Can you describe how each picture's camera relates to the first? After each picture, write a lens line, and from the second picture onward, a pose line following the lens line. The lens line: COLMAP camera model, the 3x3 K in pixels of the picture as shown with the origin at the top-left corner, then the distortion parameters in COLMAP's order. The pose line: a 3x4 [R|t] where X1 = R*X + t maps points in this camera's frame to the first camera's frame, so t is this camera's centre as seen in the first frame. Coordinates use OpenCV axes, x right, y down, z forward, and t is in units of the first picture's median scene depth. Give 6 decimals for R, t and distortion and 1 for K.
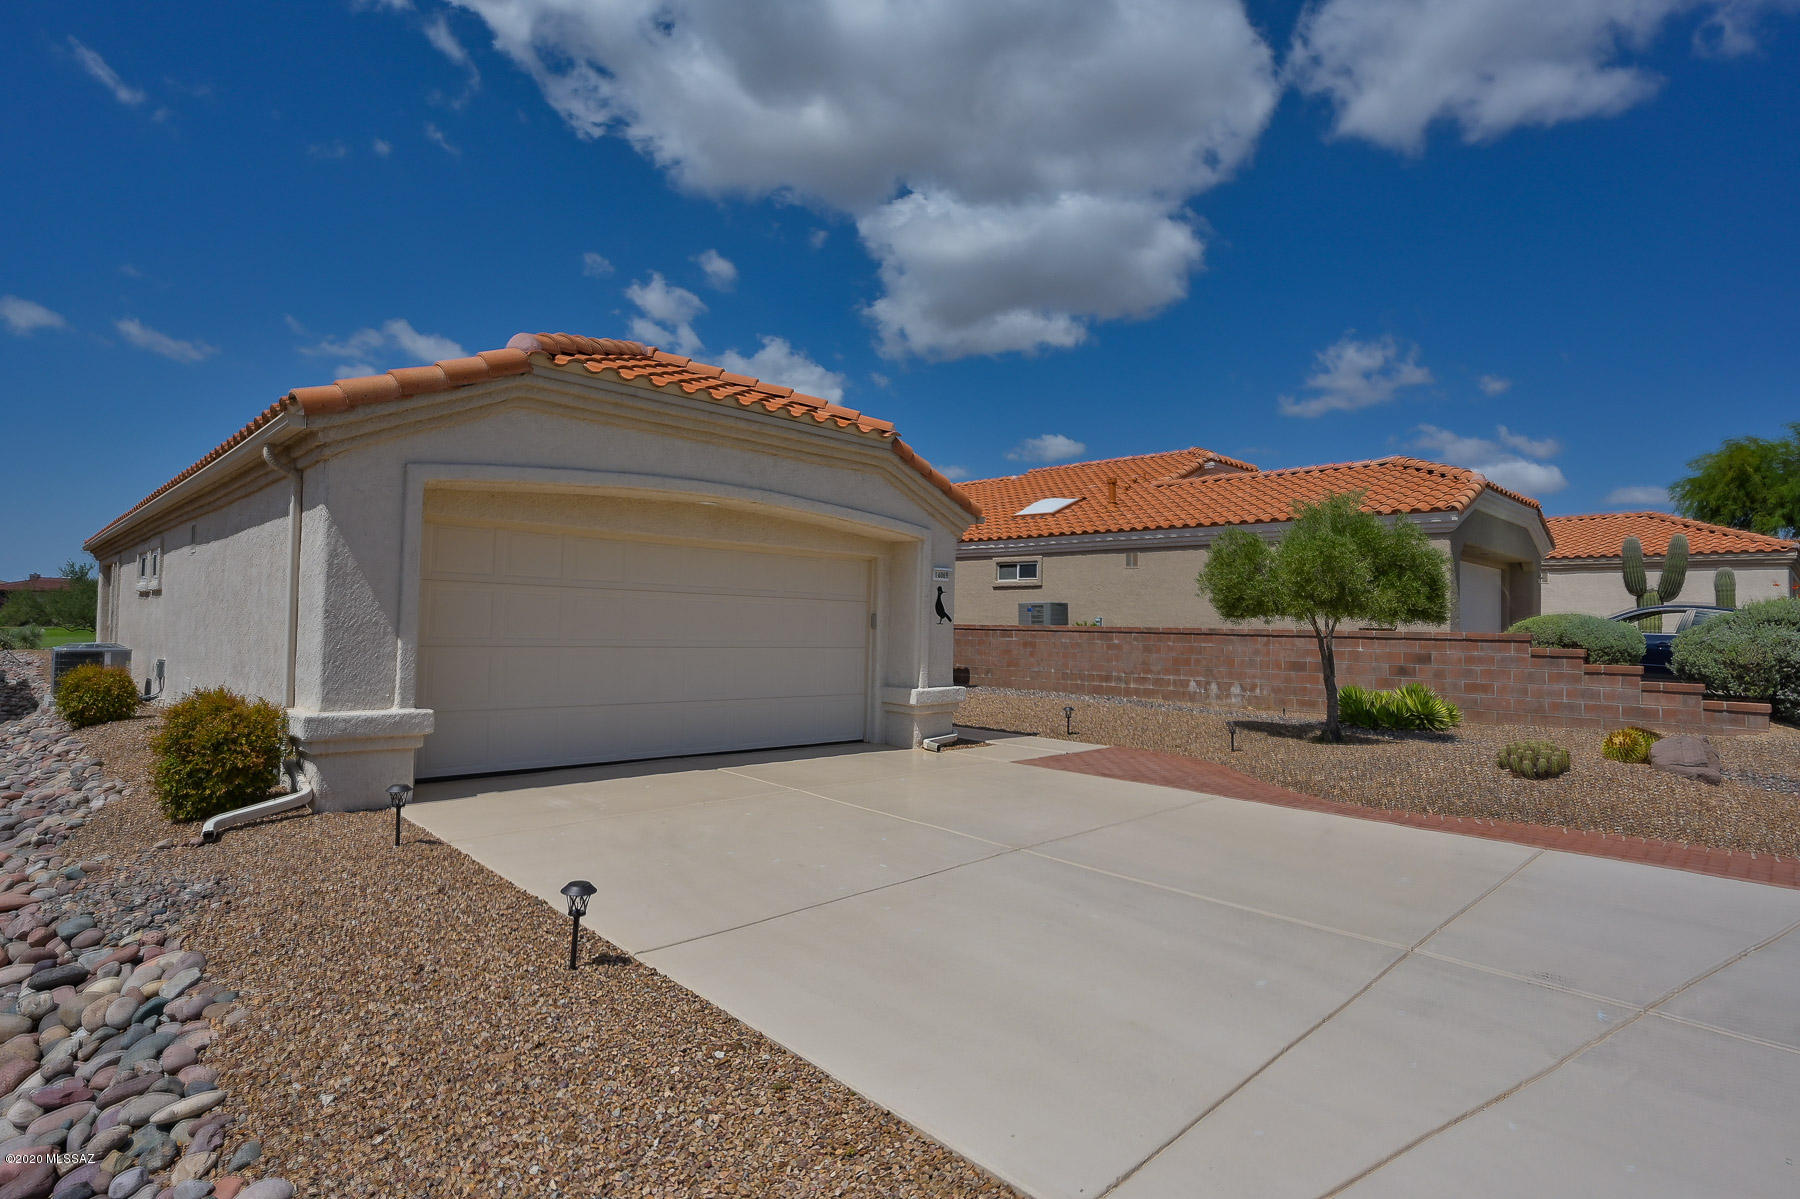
lens RADIAL K [[929.9, 0, 904.7], [0, 929.9, 606.3], [0, 0, 1]] dist [-0.001366, 0.000132]
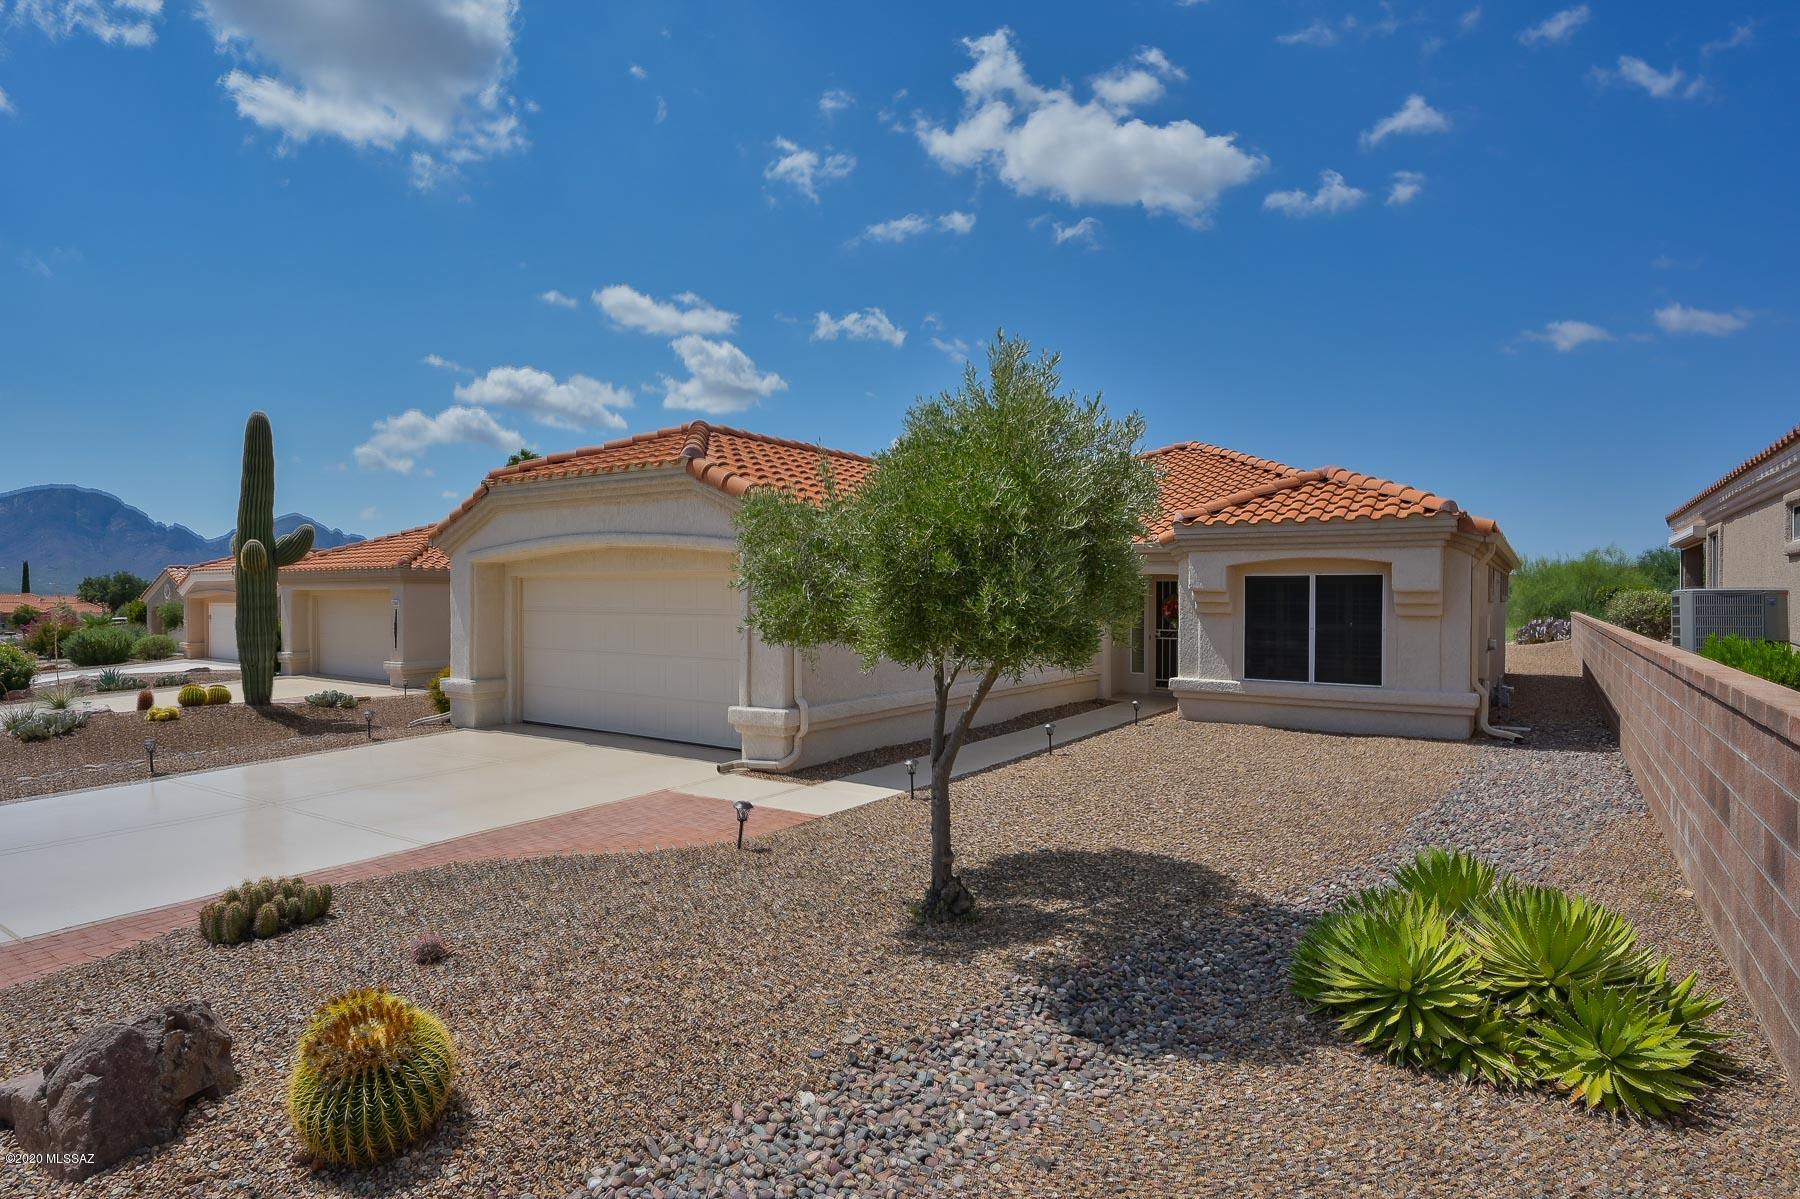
lens RADIAL K [[929.9, 0, 910.1], [0, 929.9, 595.6], [0, 0, 1]] dist [-0.001366, 0.000132]
pose [[0.197429, -0.024507, -0.980011, 0.608915], [0.025020, 0.999488, -0.019954, -0.002163], [0.979998, -0.020580, 0.197941, 0.596124]]
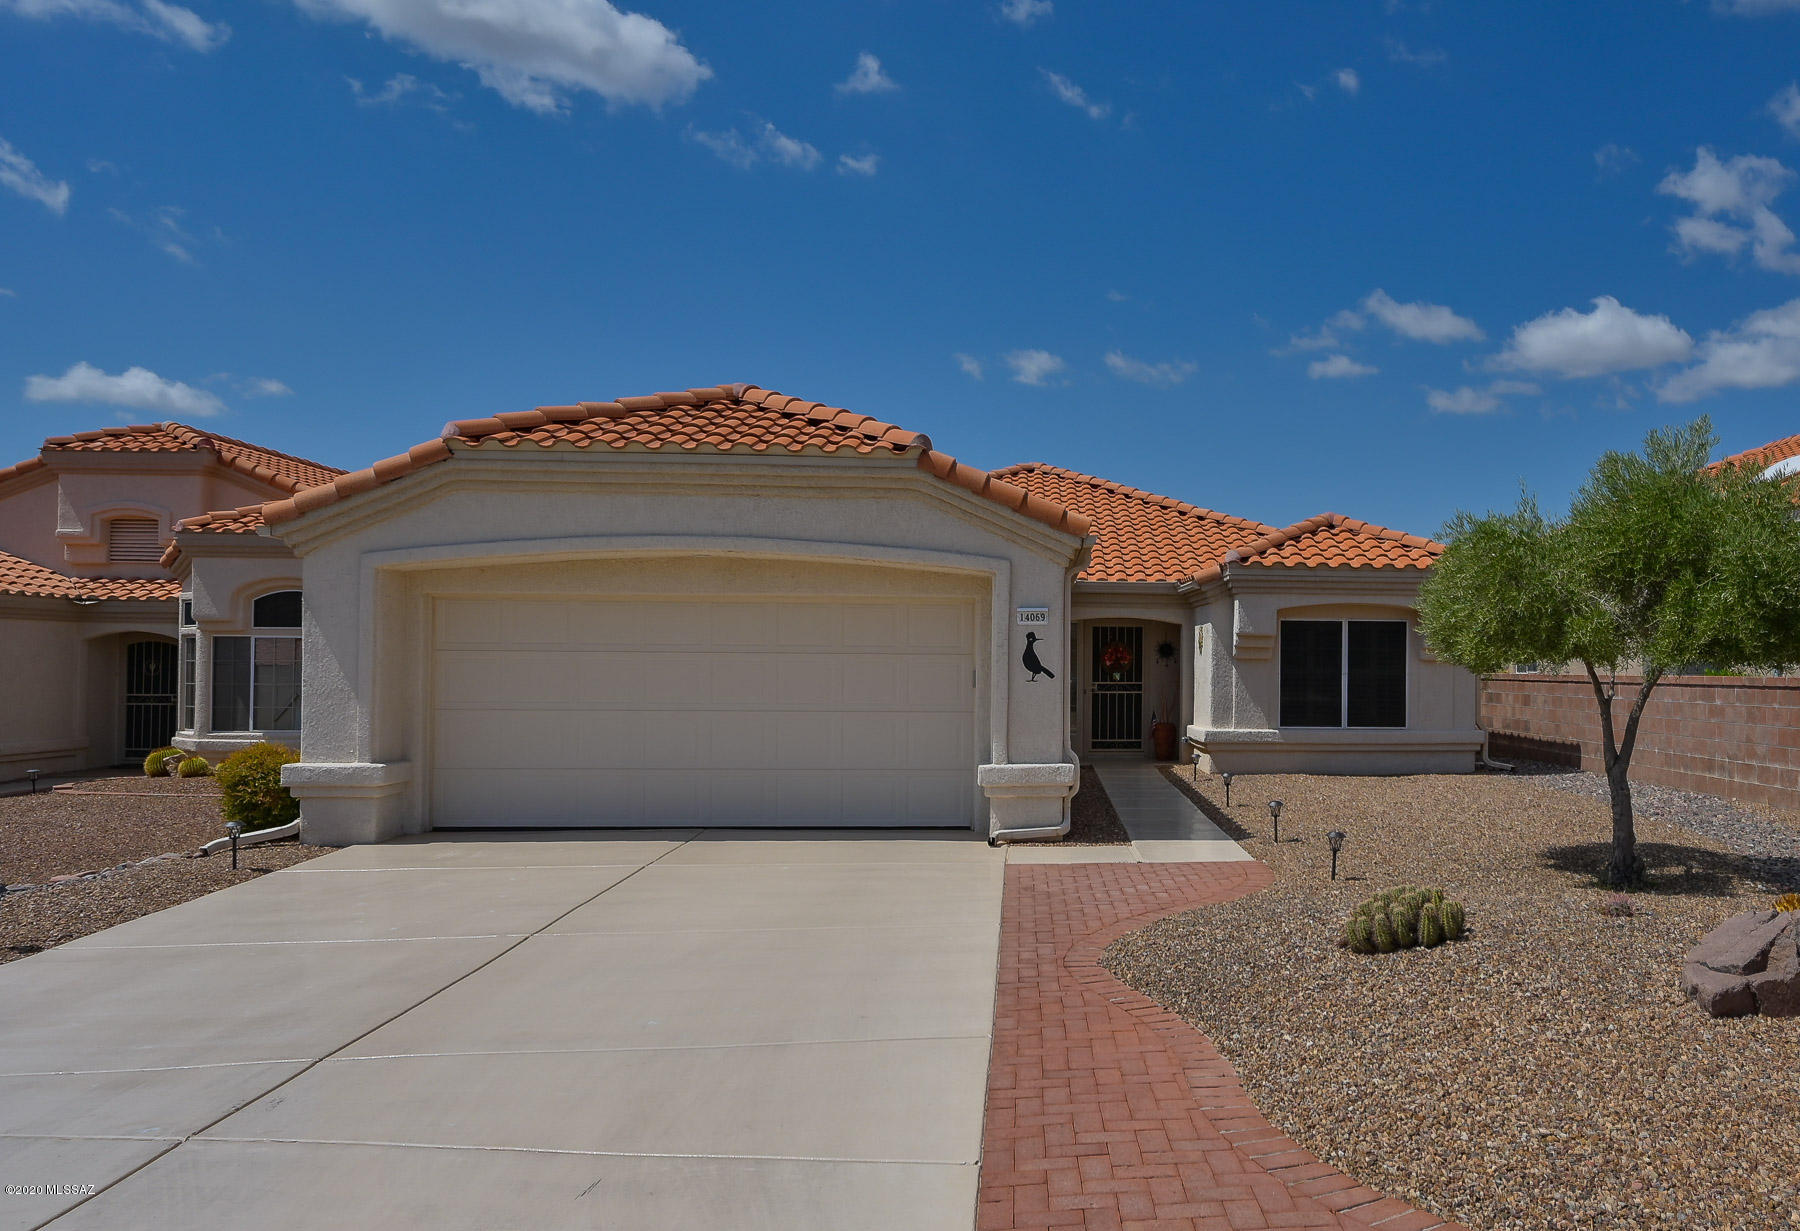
lens RADIAL K [[1321.5, 0, 1124.3], [0, 1321.5, 654.4], [0, 0, 1]] dist [-0.003730, 0.002891]
pose [[0.763315, -0.023805, -0.645588, 0.495480], [0.026164, 0.999640, -0.005926, 0.003321], [0.645497, -0.012368, 0.763663, 0.136475]]
